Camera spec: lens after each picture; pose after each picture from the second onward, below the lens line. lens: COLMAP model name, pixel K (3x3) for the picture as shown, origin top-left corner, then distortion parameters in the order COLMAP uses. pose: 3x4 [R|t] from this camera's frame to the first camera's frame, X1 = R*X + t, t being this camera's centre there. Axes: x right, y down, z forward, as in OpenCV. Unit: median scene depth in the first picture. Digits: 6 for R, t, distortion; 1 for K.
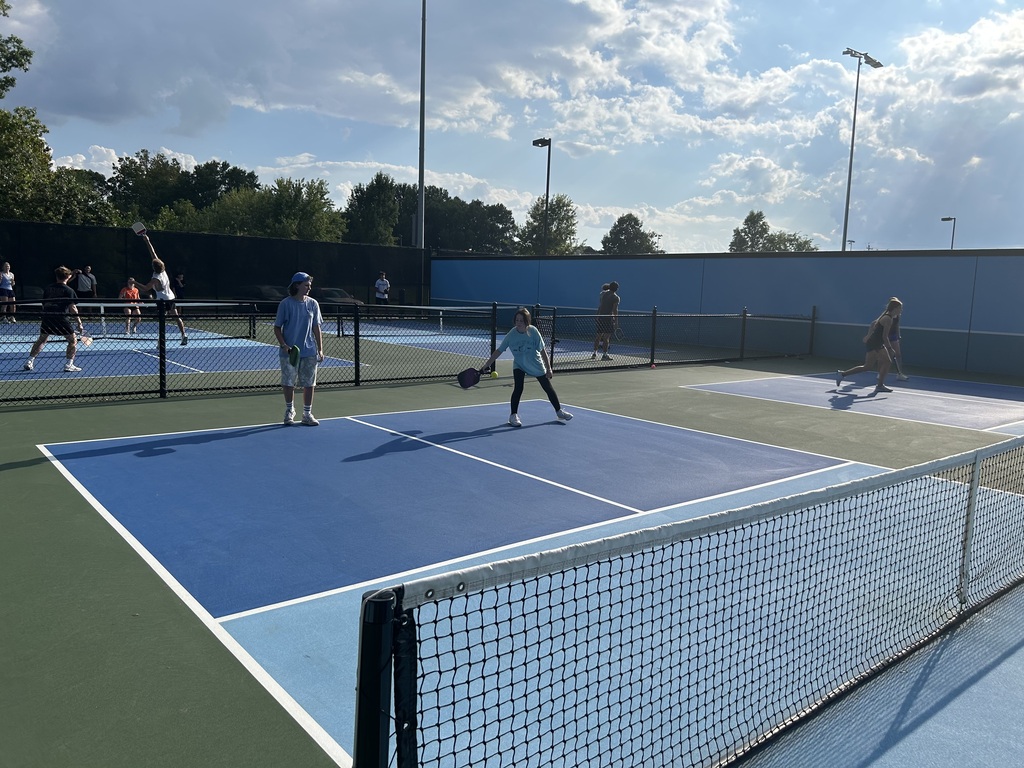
lens RADIAL K [[792.1, 0, 505.6], [0, 792.1, 383.1], [0, 0, 1]] dist [0.046516, -0.050755]
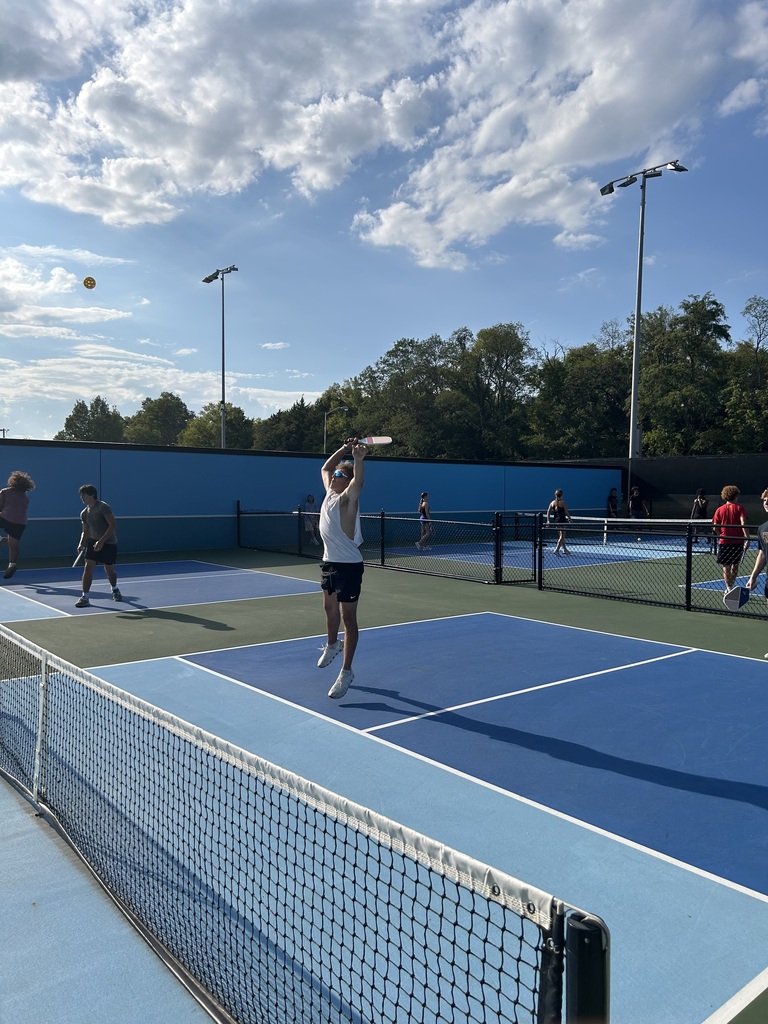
lens RADIAL K [[792.1, 0, 386.3], [0, 792.1, 512.1], [0, 0, 1]] dist [0.046516, -0.050755]
pose [[-0.003080, 0.002215, -0.999993, 1.072085], [-0.136784, 0.990597, 0.002615, -0.090908], [0.990596, 0.136792, -0.002748, 0.986875]]
